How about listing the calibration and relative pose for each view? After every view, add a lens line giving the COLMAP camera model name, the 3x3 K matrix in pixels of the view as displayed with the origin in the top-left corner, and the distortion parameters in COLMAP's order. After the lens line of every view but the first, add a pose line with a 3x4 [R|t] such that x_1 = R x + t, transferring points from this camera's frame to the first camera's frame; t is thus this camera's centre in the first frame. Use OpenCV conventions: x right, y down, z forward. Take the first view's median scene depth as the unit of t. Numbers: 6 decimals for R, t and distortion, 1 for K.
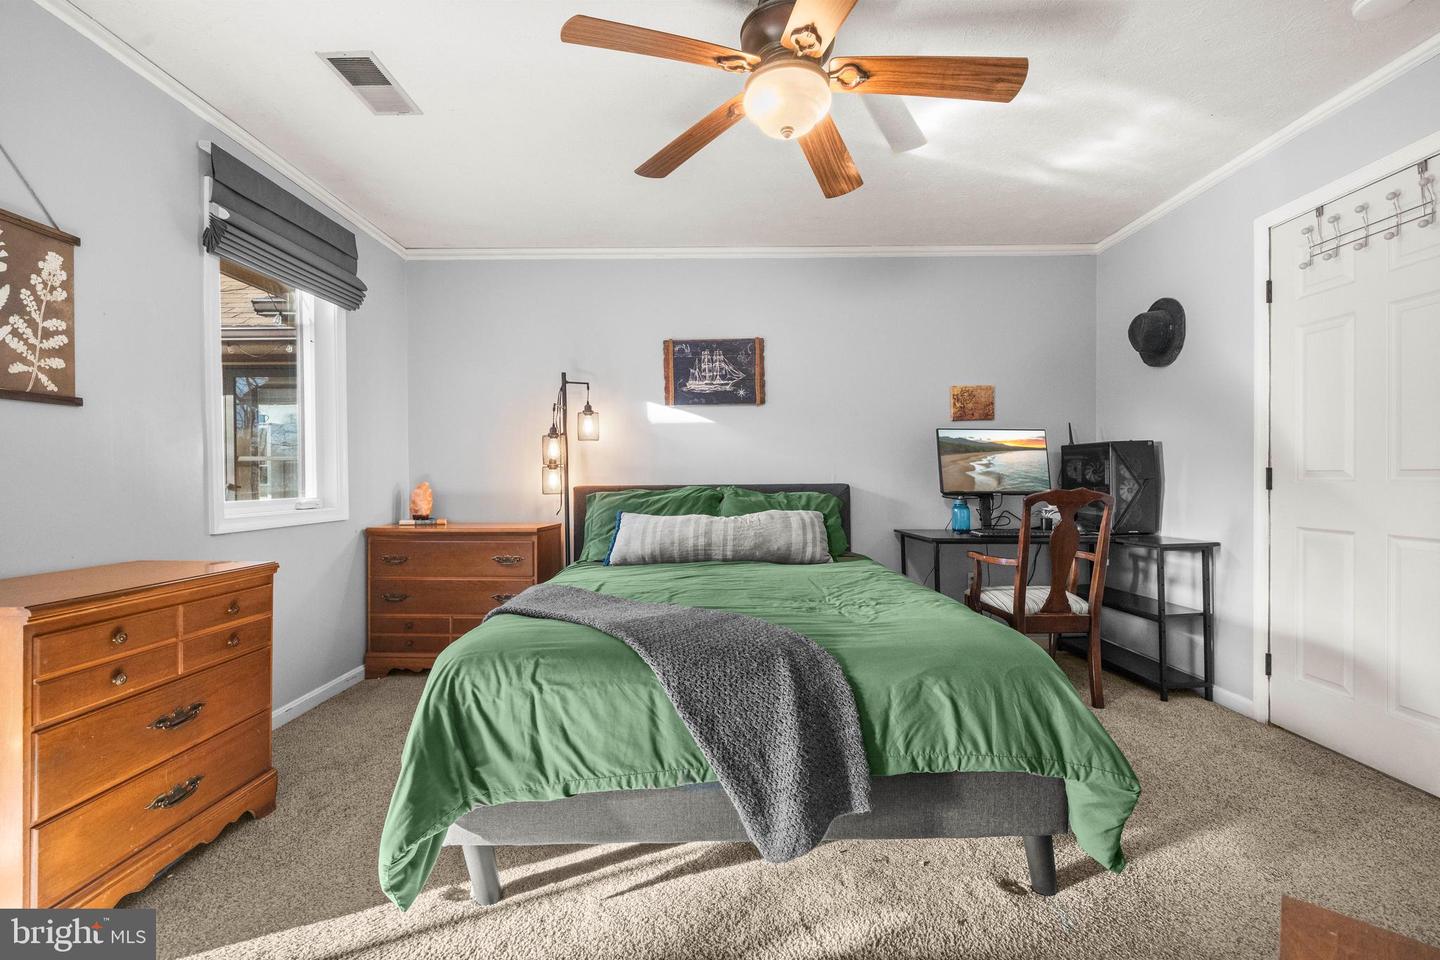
lens RADIAL K [[611.2, 0, 720.0], [0, 611.2, 480.0], [0, 0, 1]] dist [0.000719, 0.000285]
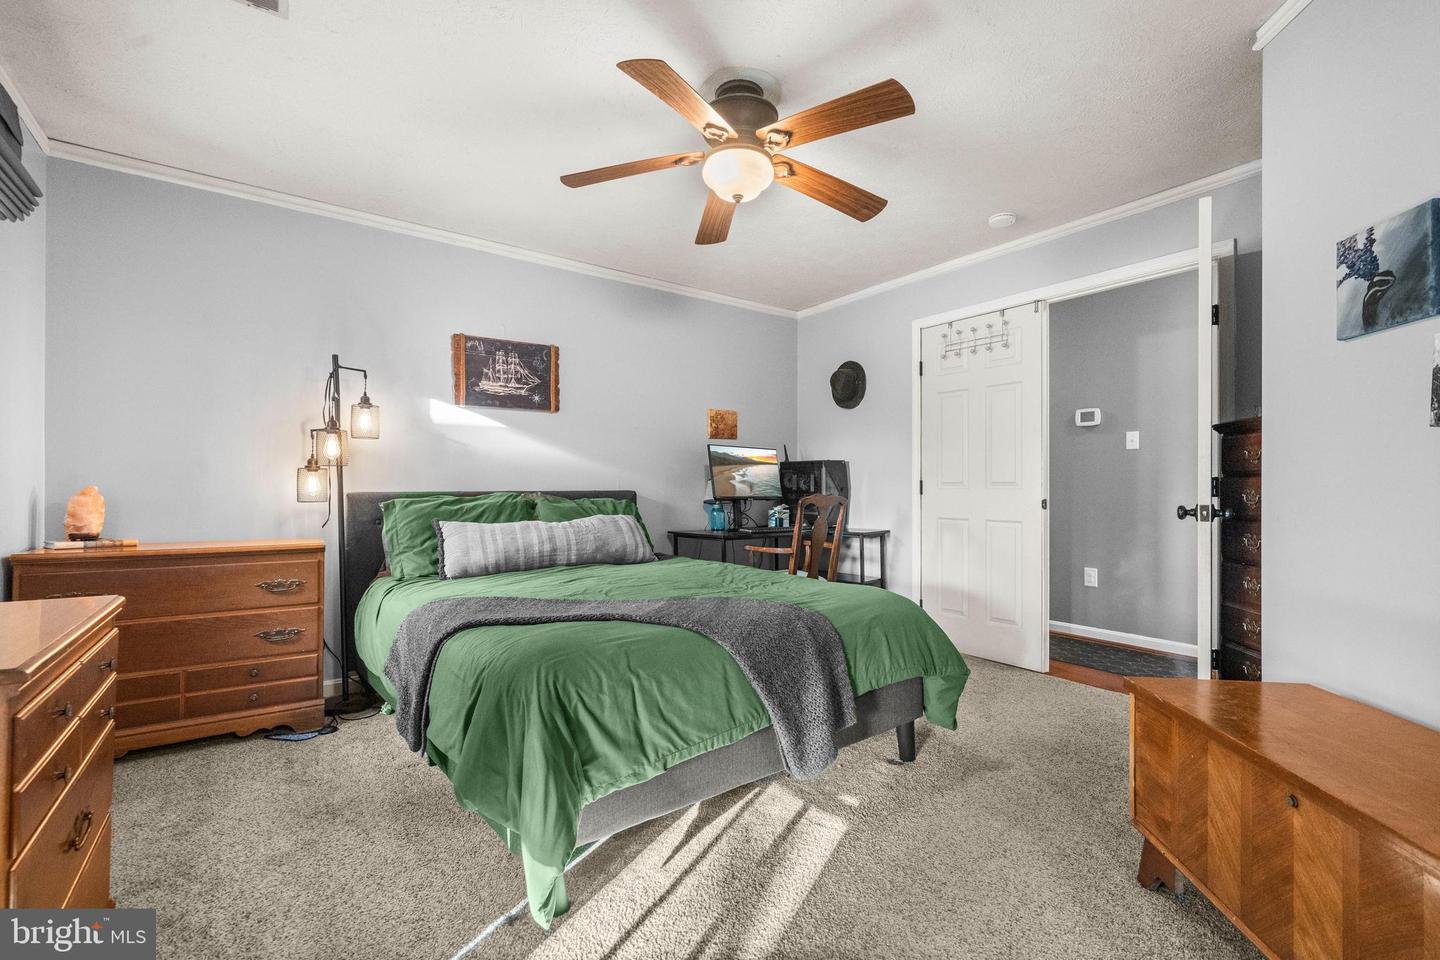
lens RADIAL K [[618.9, 0, 720.0], [0, 618.9, 480.0], [0, 0, 1]] dist [-0.001046, -0.000096]
pose [[0.806087, 0.013829, 0.591636, -0.364840], [-0.003054, 0.999811, -0.019210, 0.009059], [-0.591790, 0.013678, 0.805976, 0.020423]]
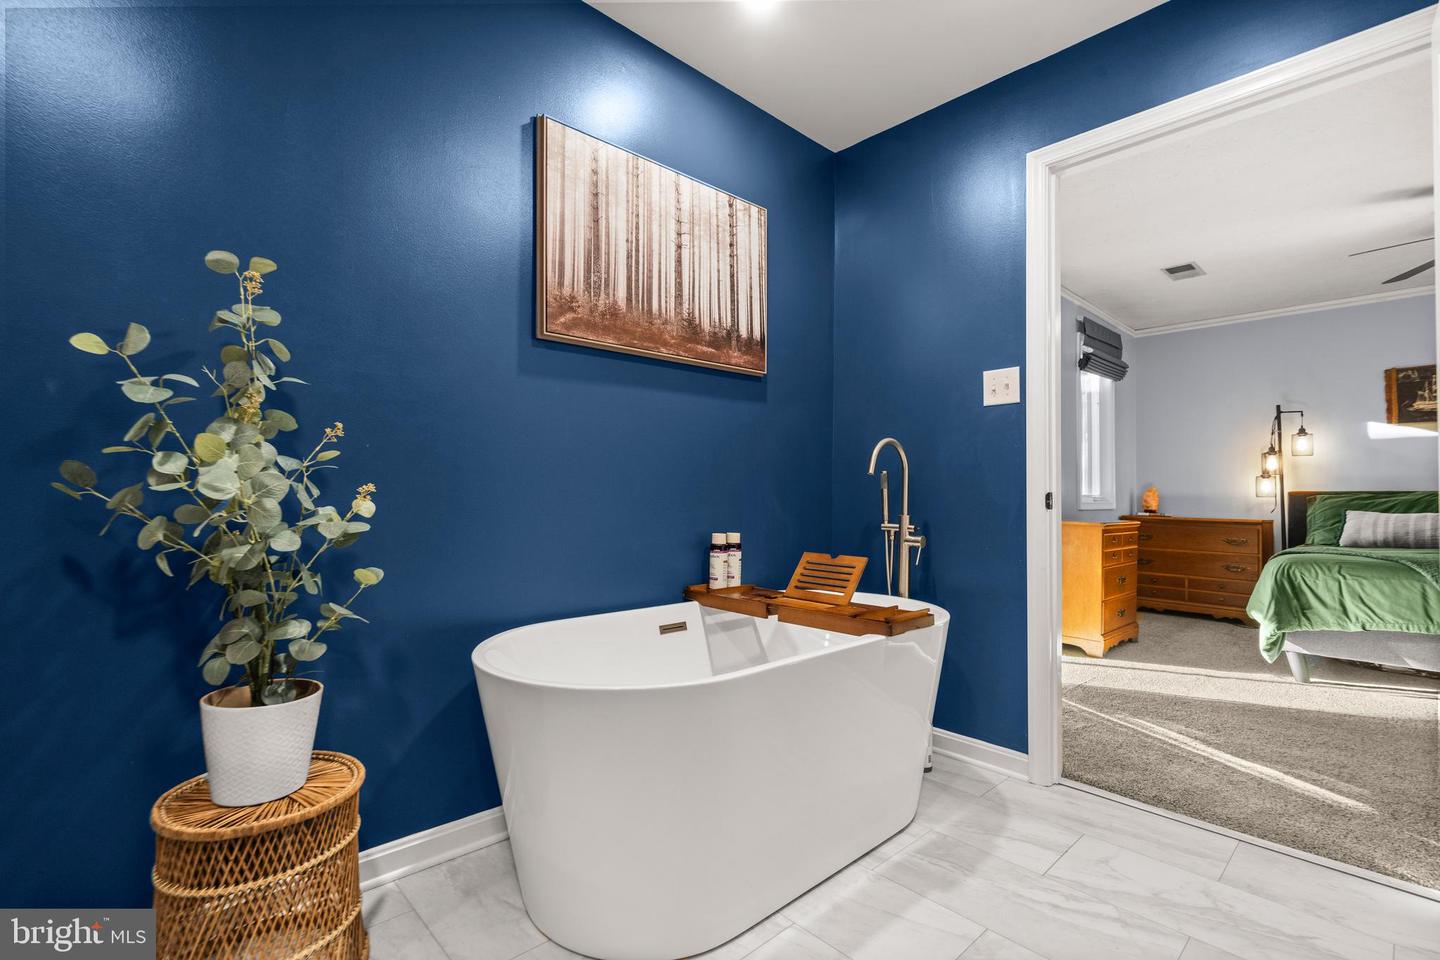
lens RADIAL K [[655.4, 0, 720.0], [0, 655.4, 480.0], [0, 0, 1]] dist [0.005398, 0.000495]
pose [[0.684203, -0.003864, -0.729282, -0.048983], [-0.016482, 0.999649, -0.020760, 0.039542], [0.729106, 0.026224, 0.683899, -0.941930]]
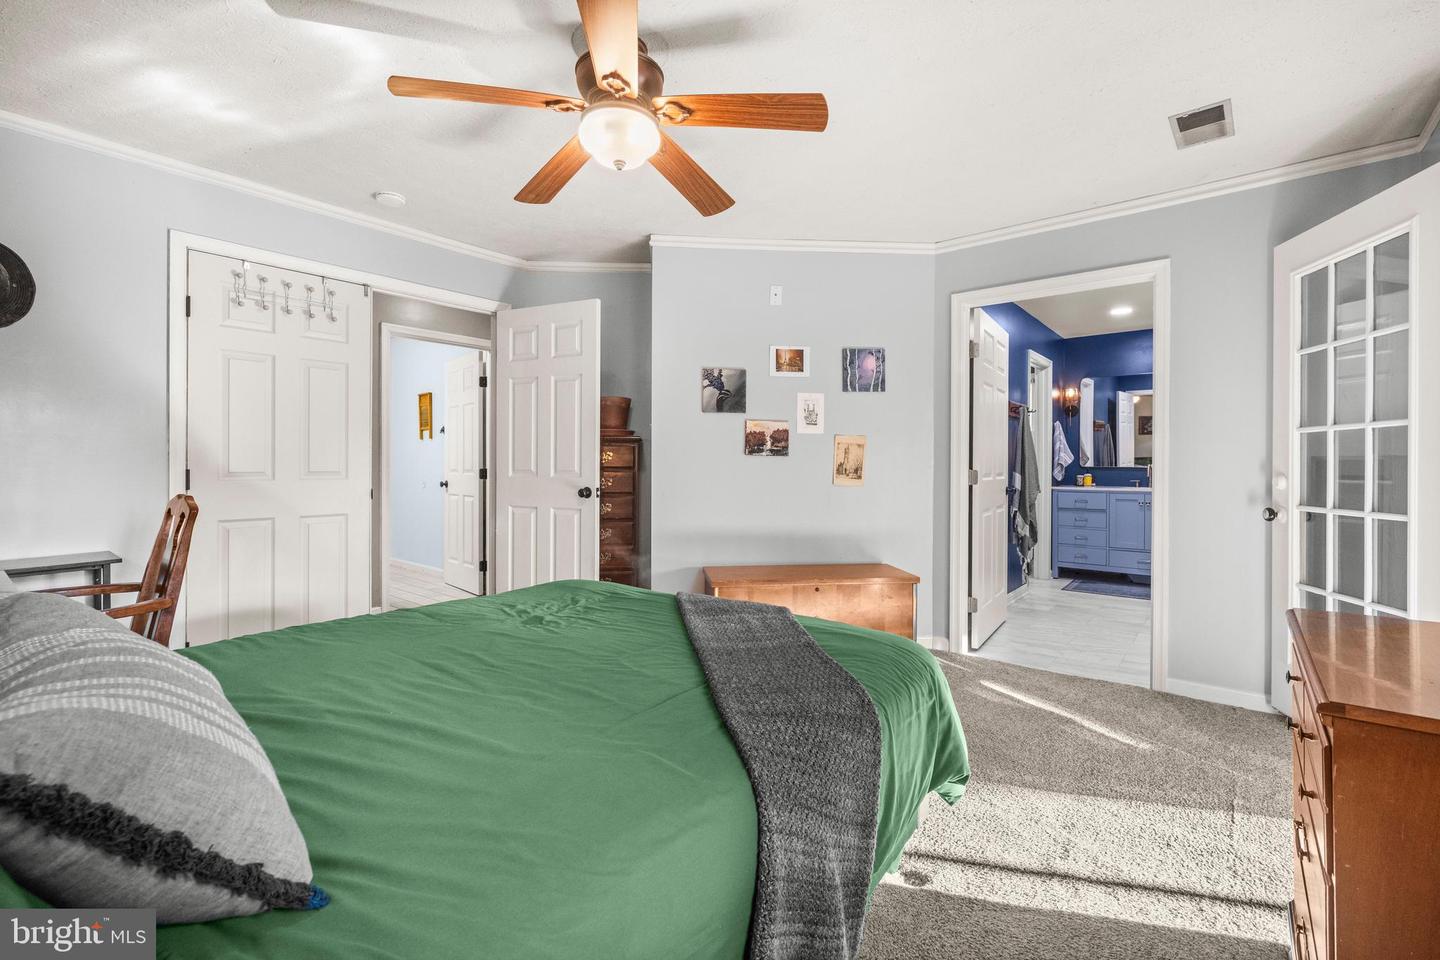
lens RADIAL K [[629.7, 0, 718.8], [0, 629.7, 462.3], [0, 0, 1]] dist [-0.000303, -0.000050]
pose [[-0.777506, 0.001185, 0.628875, -0.417323], [0.004500, 0.999983, 0.003679, -0.026086], [-0.628860, 0.005690, -0.777498, 1.008507]]
